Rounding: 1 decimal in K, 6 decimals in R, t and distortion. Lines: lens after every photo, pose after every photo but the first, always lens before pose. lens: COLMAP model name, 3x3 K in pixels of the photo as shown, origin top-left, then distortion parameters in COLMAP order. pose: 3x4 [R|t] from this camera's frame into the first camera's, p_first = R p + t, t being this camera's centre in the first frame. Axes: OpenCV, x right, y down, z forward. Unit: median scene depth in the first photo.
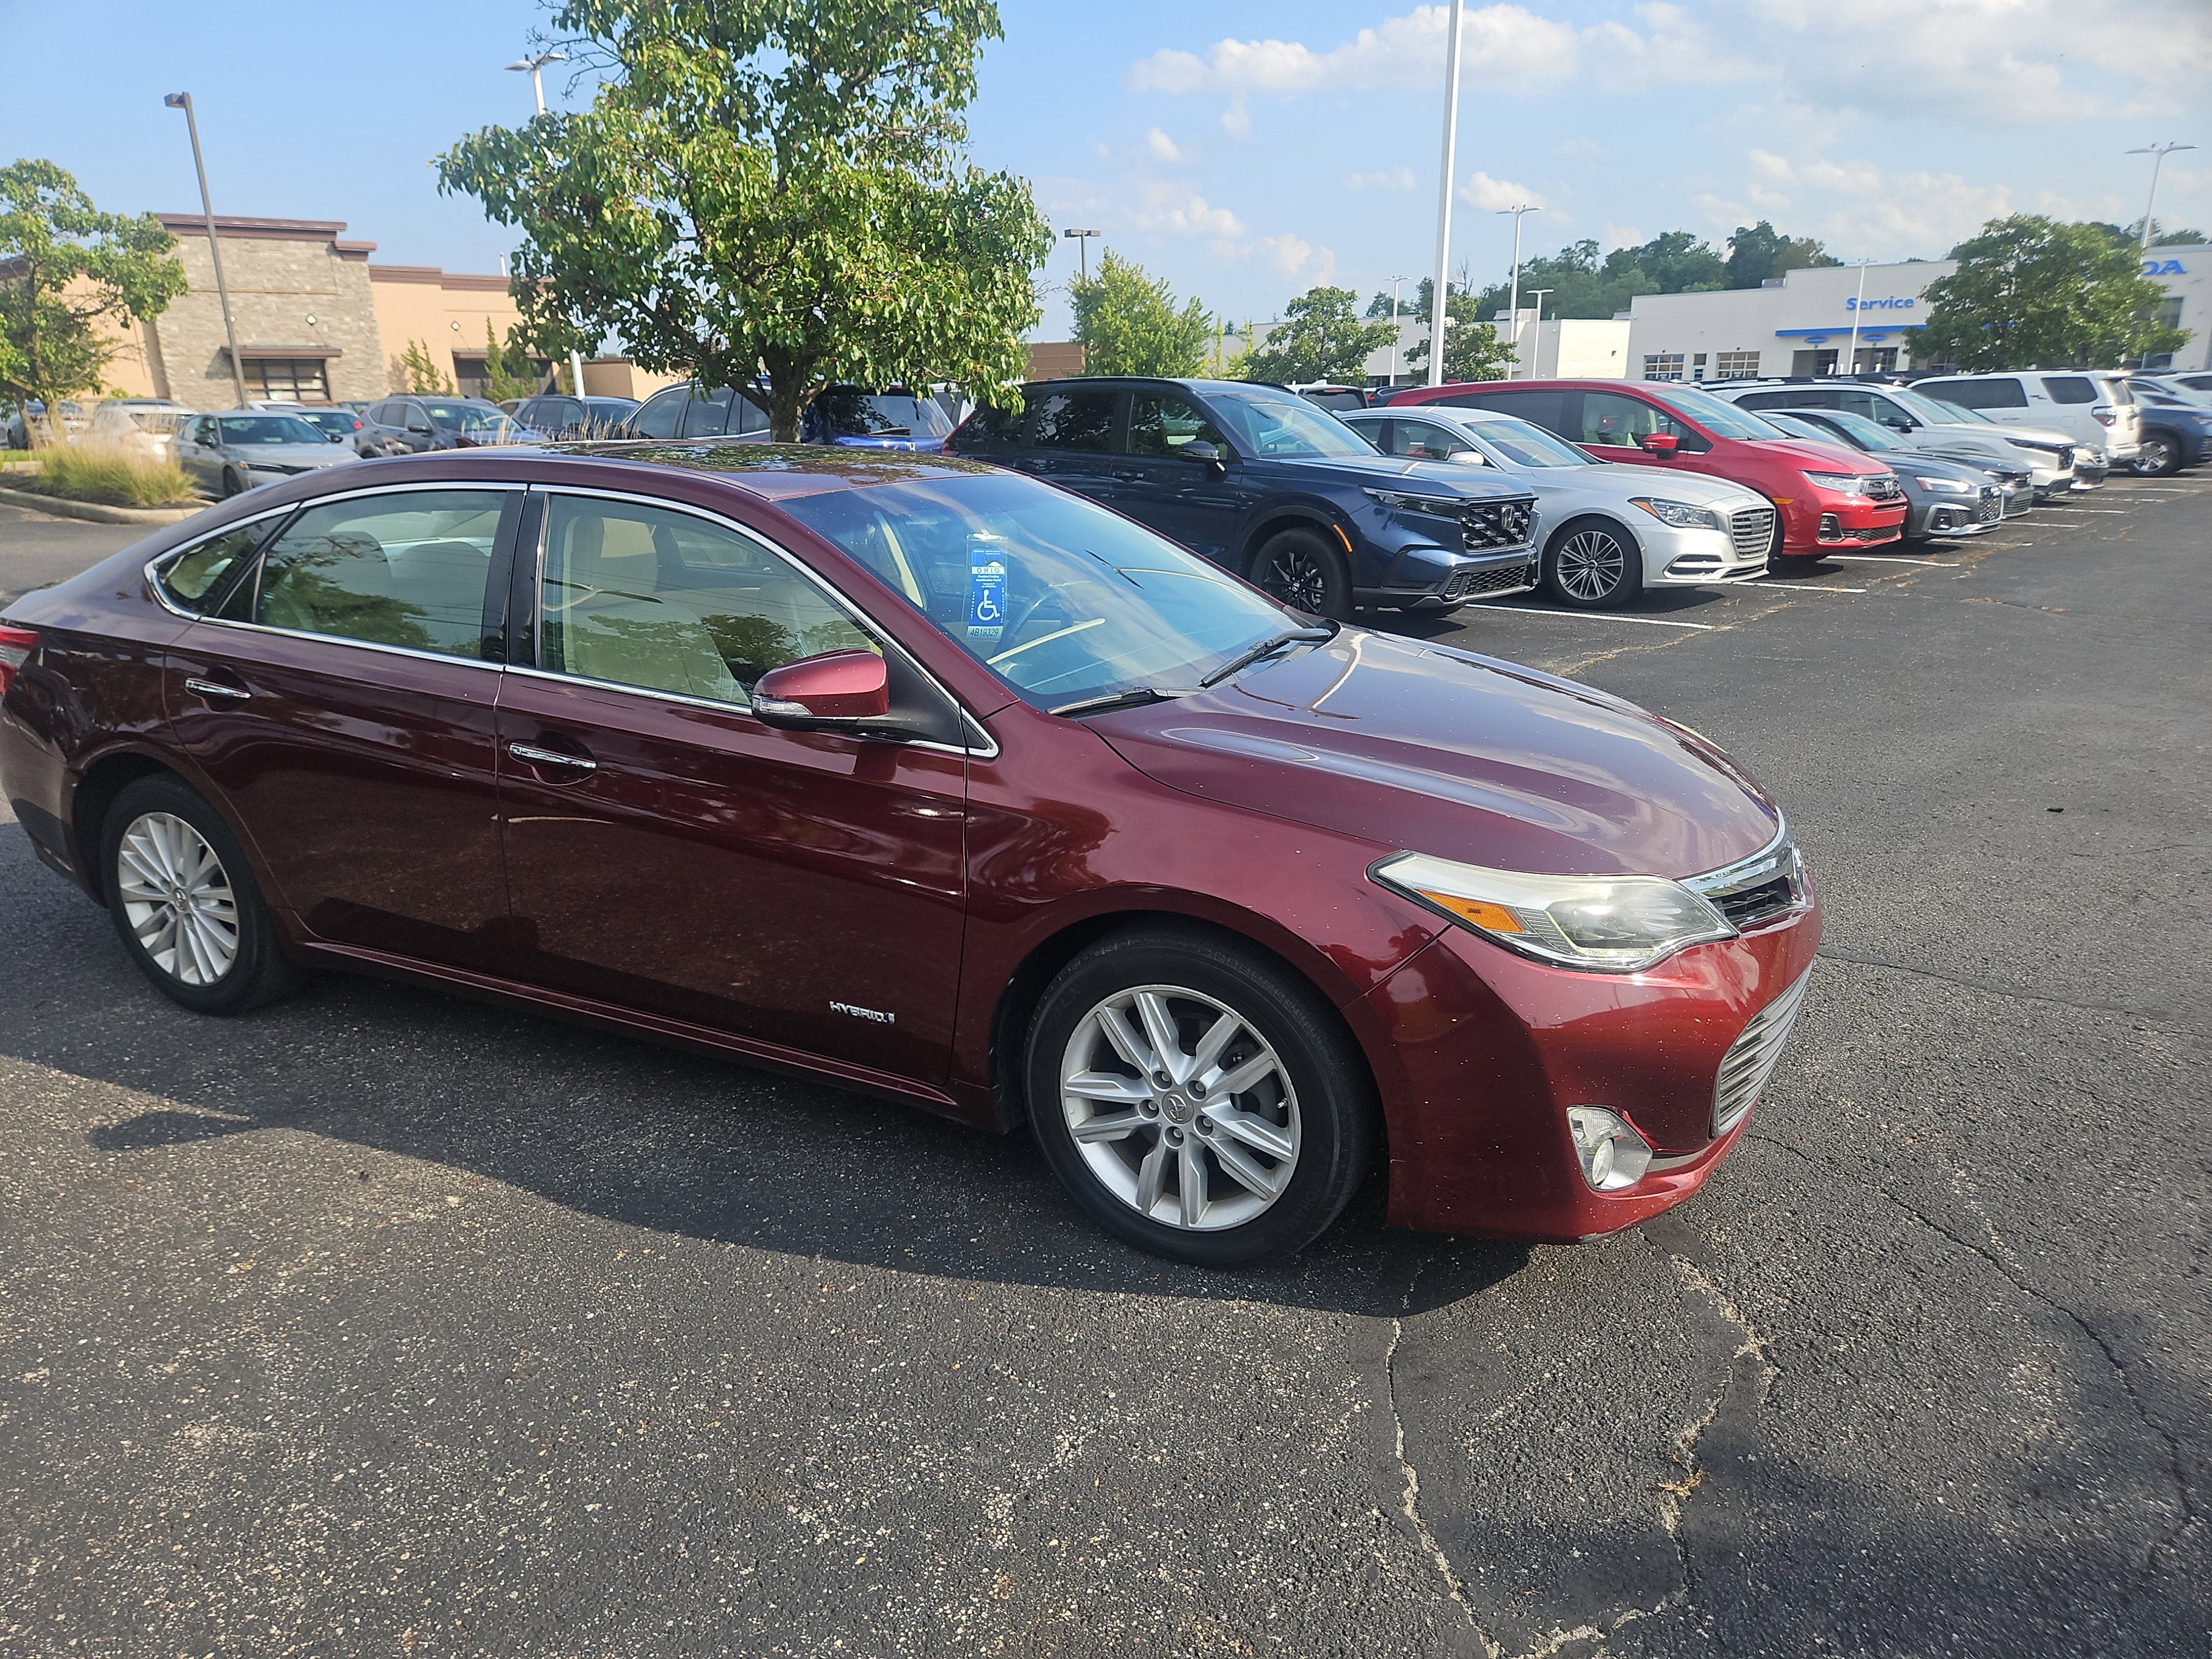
lens RADIAL K [[1466.3, 0, 1091.7], [0, 1466.3, 861.7], [0, 0, 1]] dist [0.080278, -0.070216]
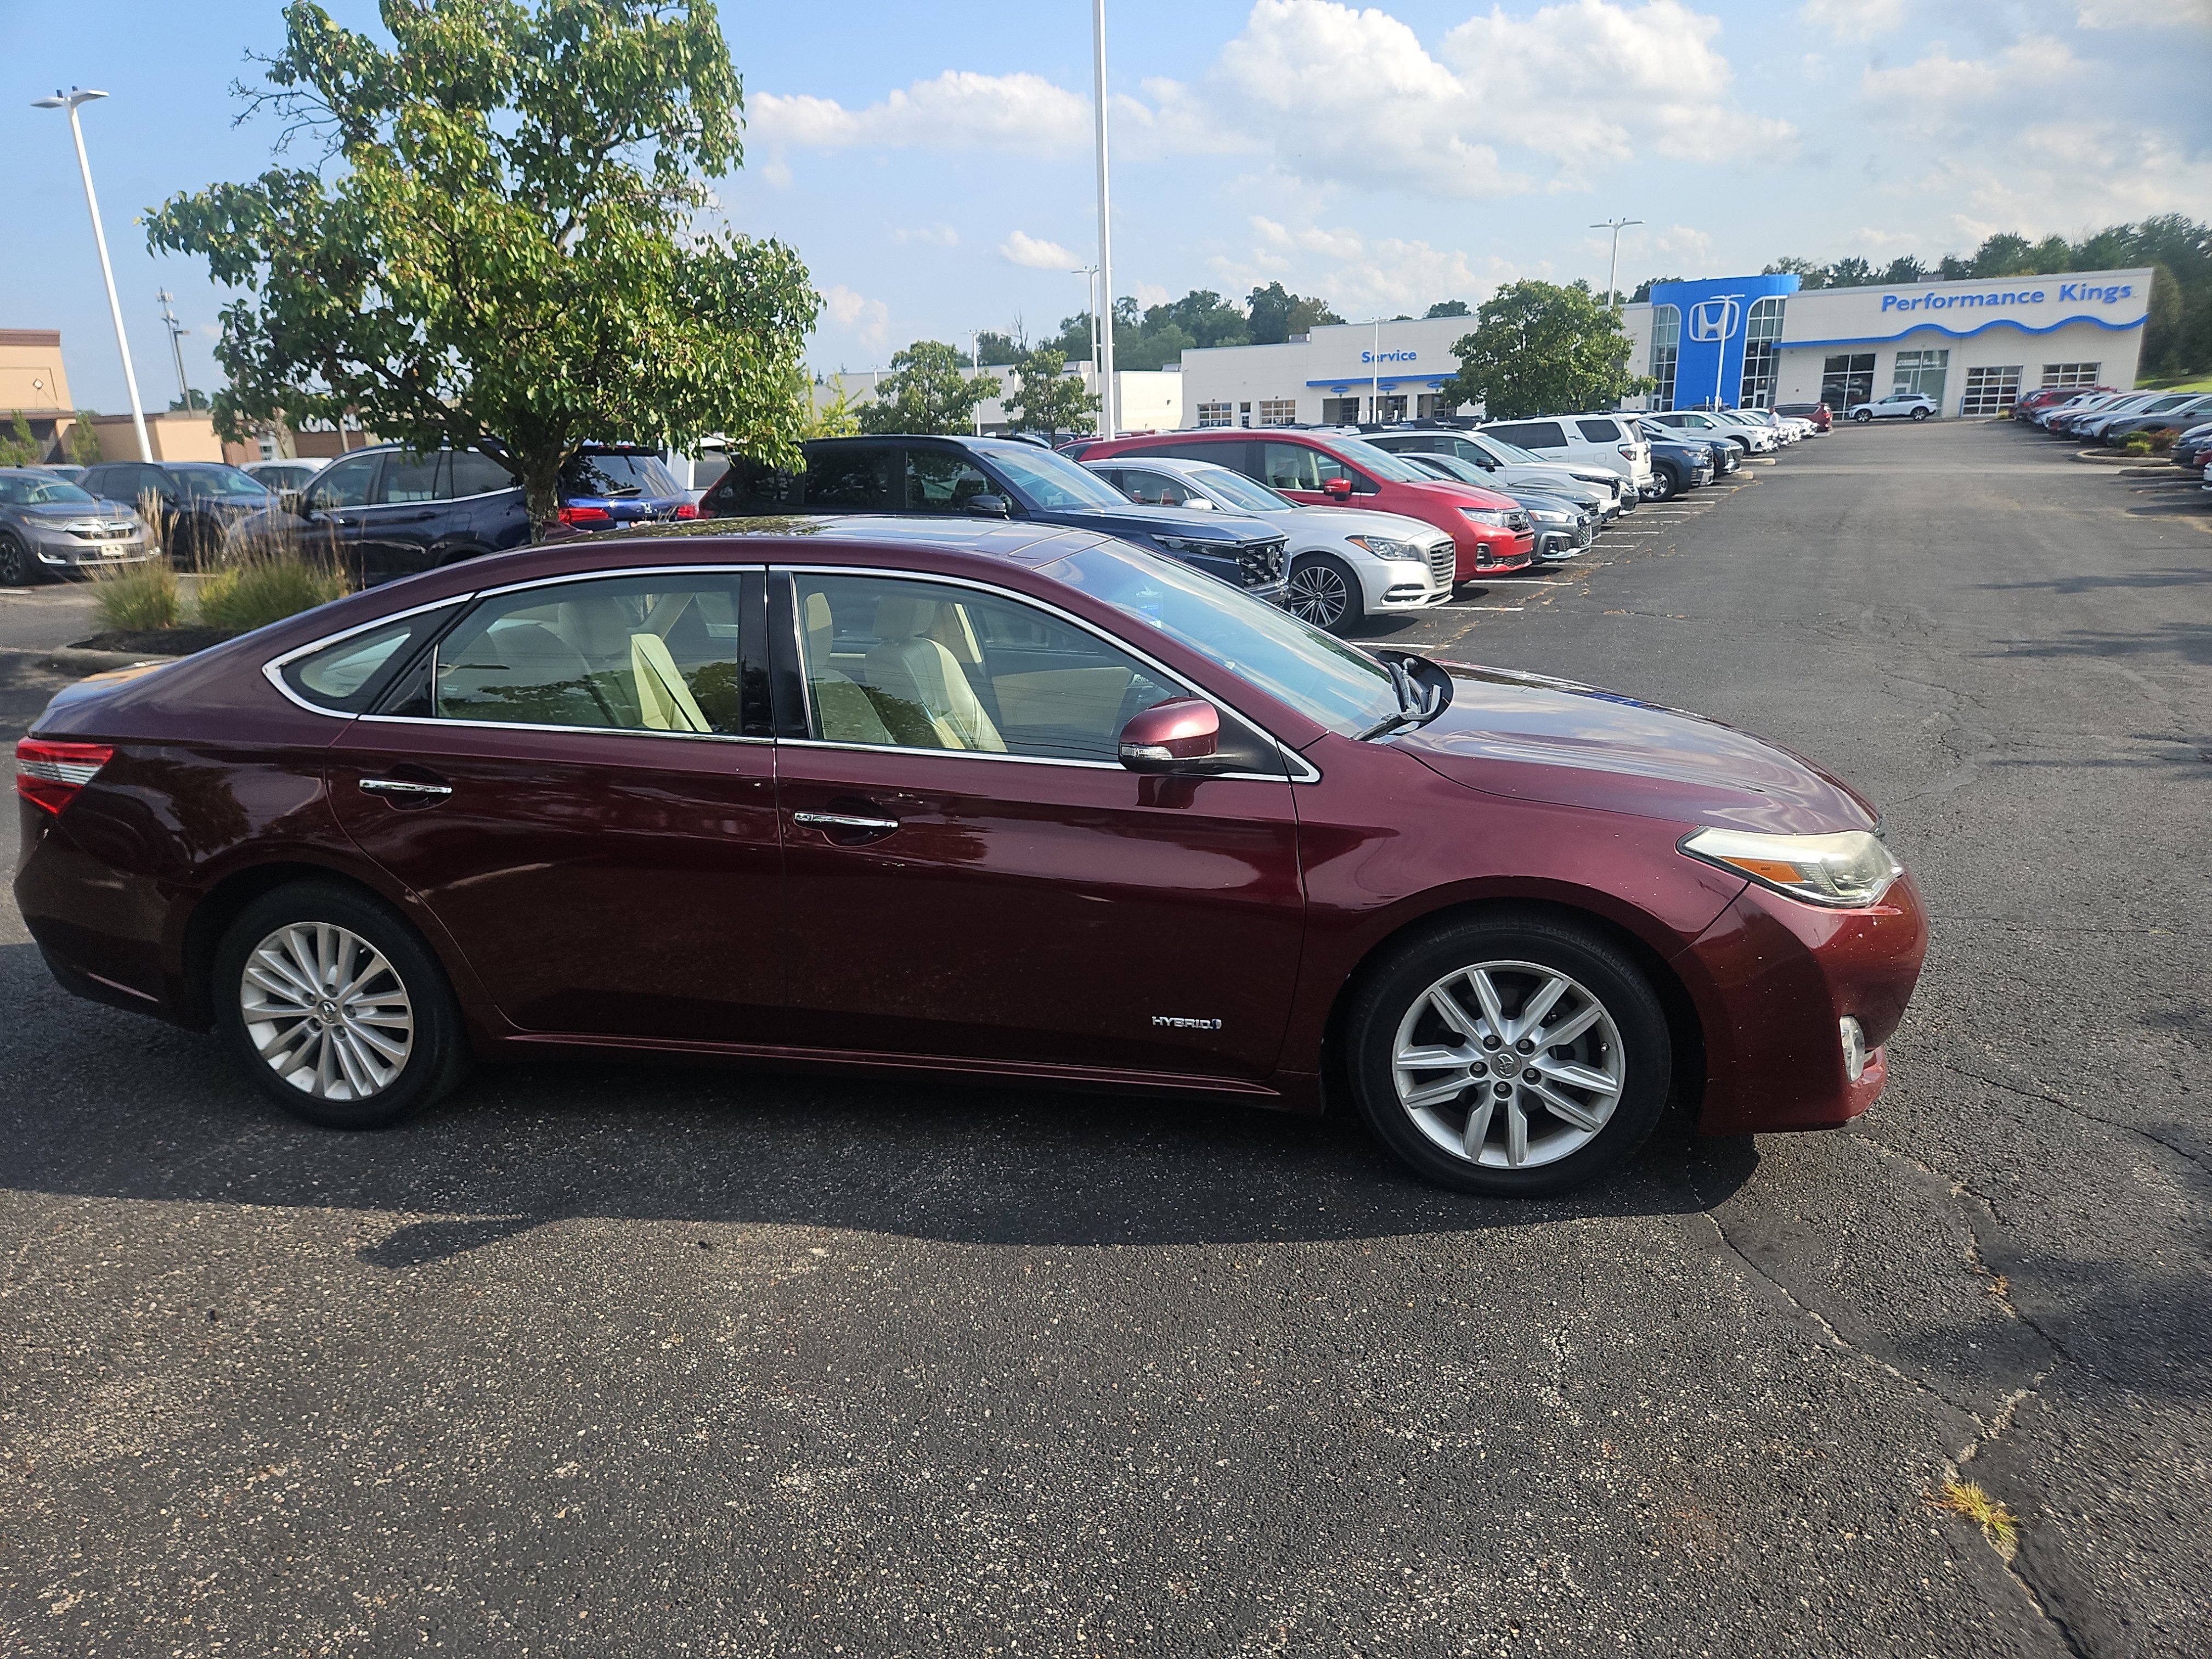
lens RADIAL K [[1459.2, 0, 1092.8], [0, 1459.2, 861.4], [0, 0, 1]] dist [0.083098, -0.074941]
pose [[0.962041, -0.093294, 0.256463, -0.142913], [0.100640, 0.994800, -0.015638, -0.002499], [-0.253670, 0.040854, 0.966428, -0.015455]]
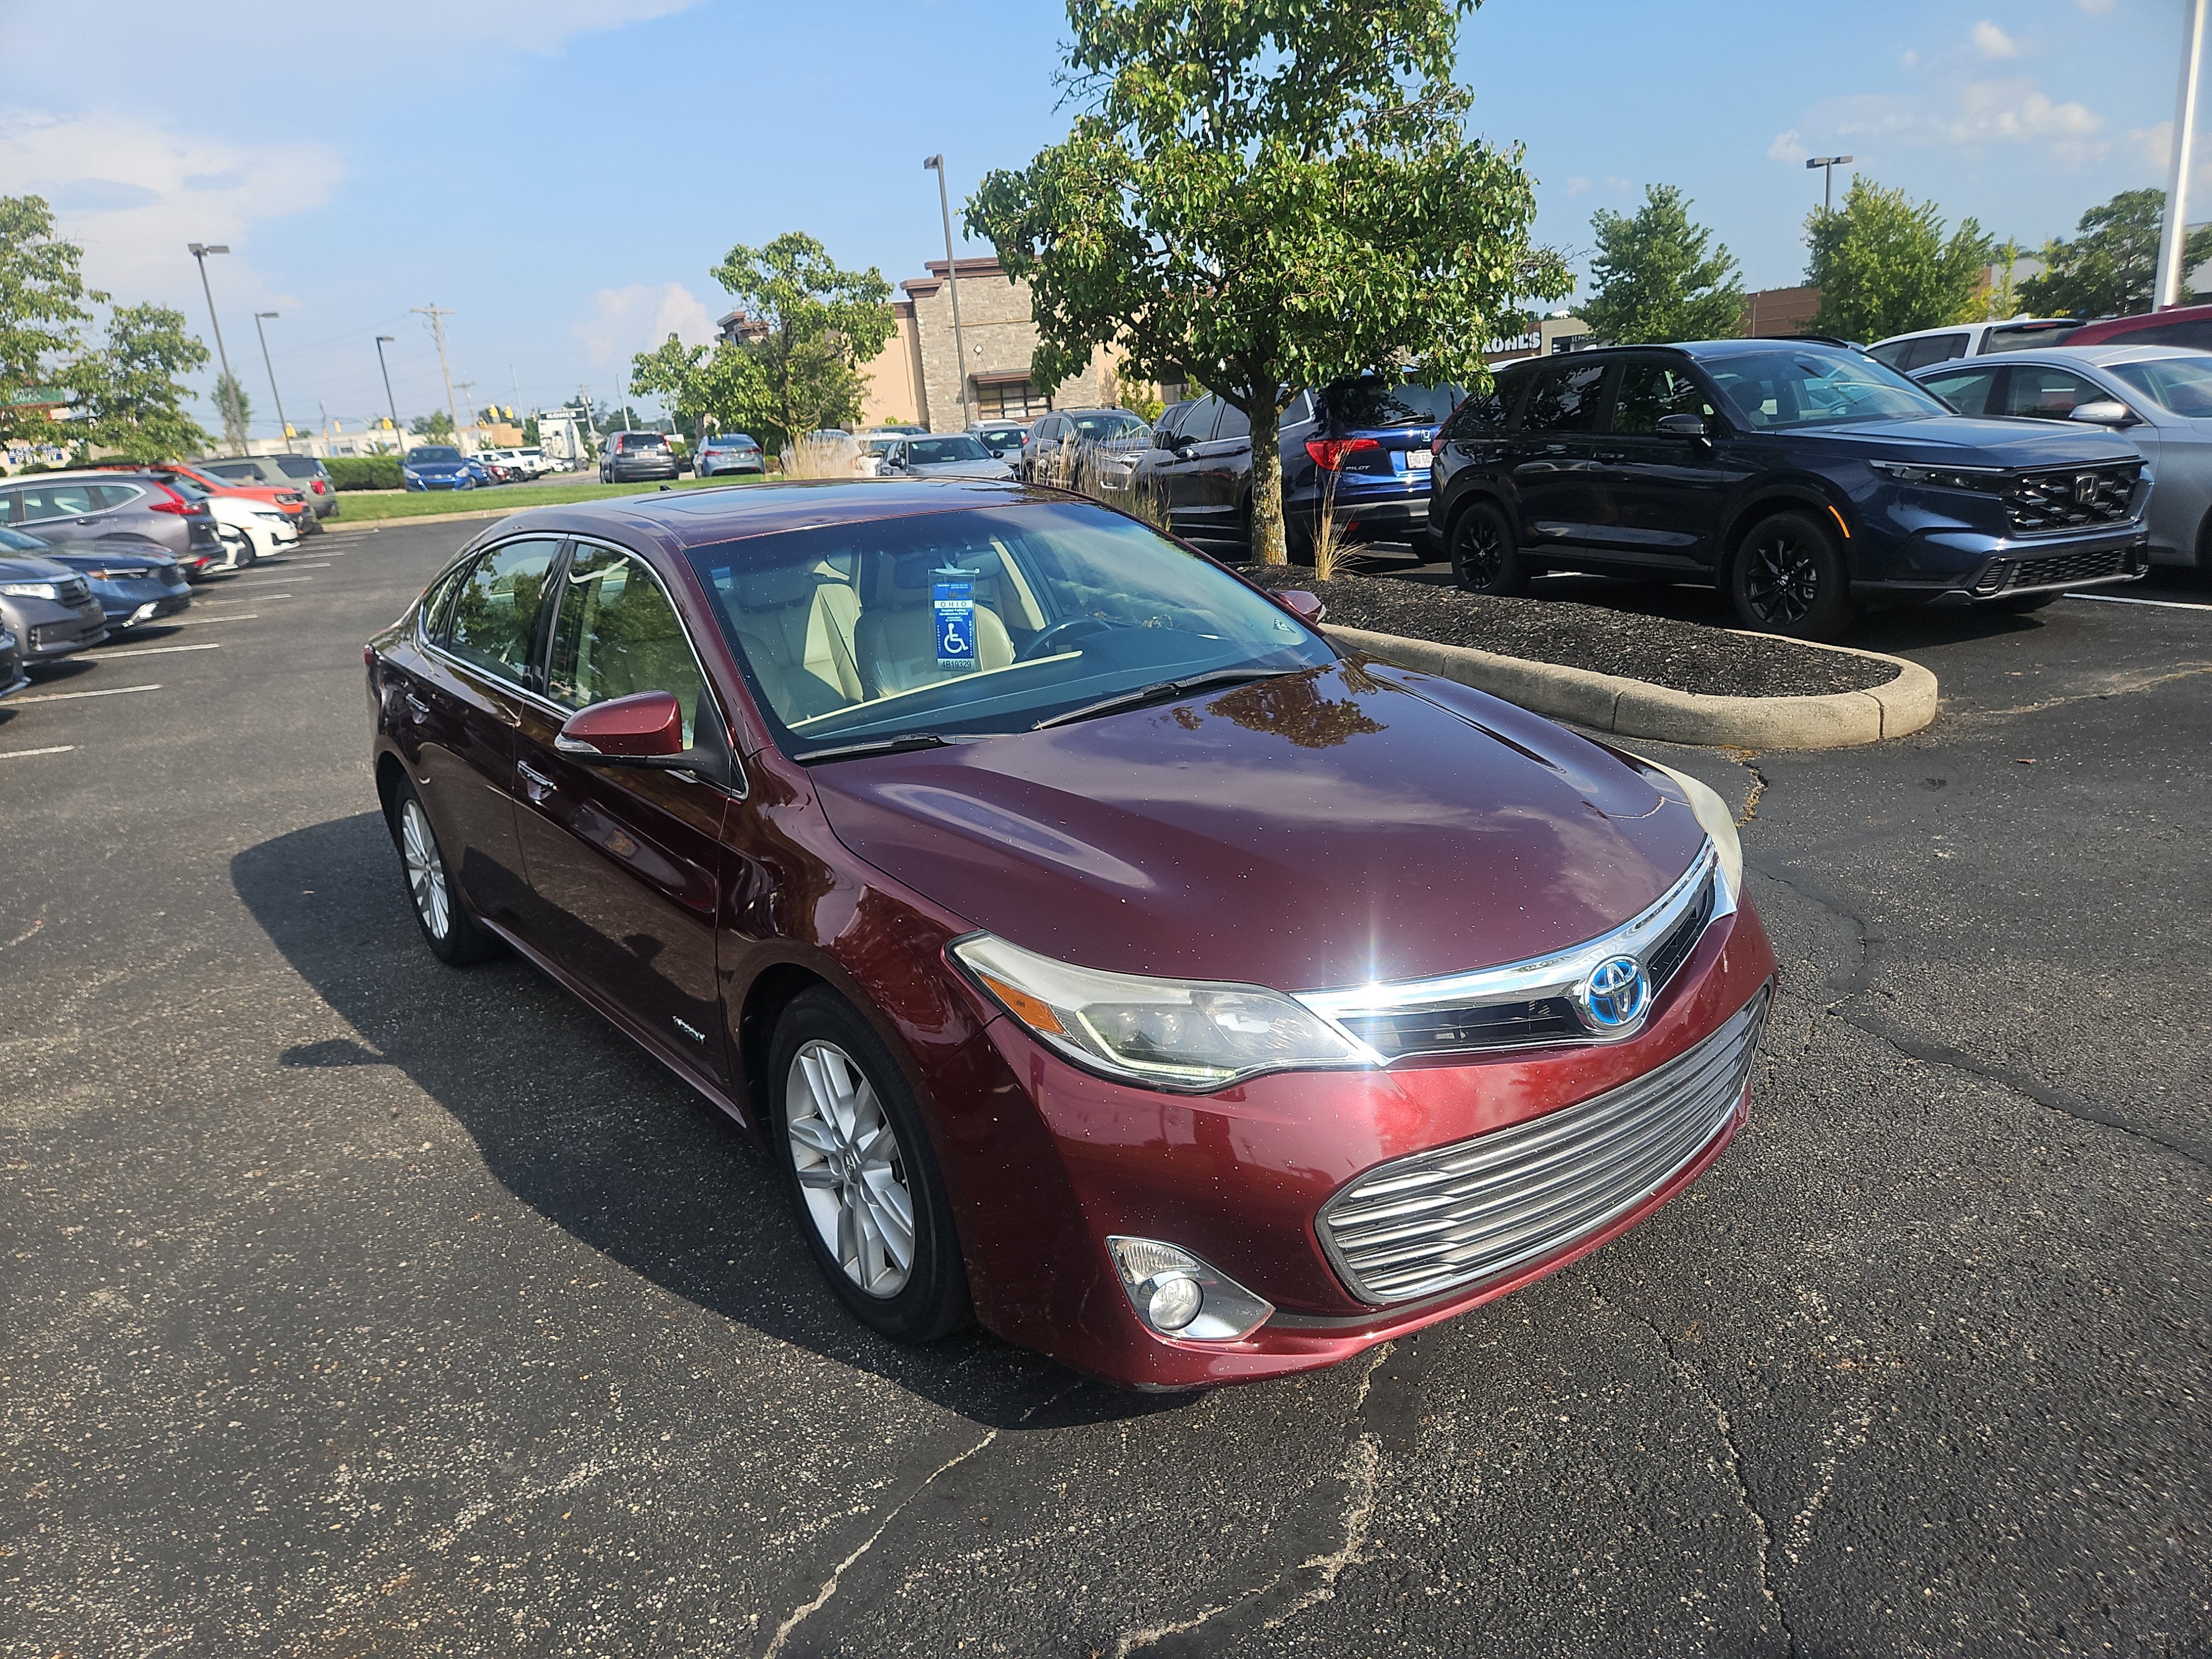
lens RADIAL K [[1478.3, 0, 1090.2], [0, 1478.3, 864.4], [0, 0, 1]] dist [0.081779, -0.076438]
pose [[0.896607, 0.071544, -0.437010, 0.163191], [-0.066500, 0.997425, 0.026855, -0.018909], [0.437806, 0.004983, 0.899056, 0.045704]]
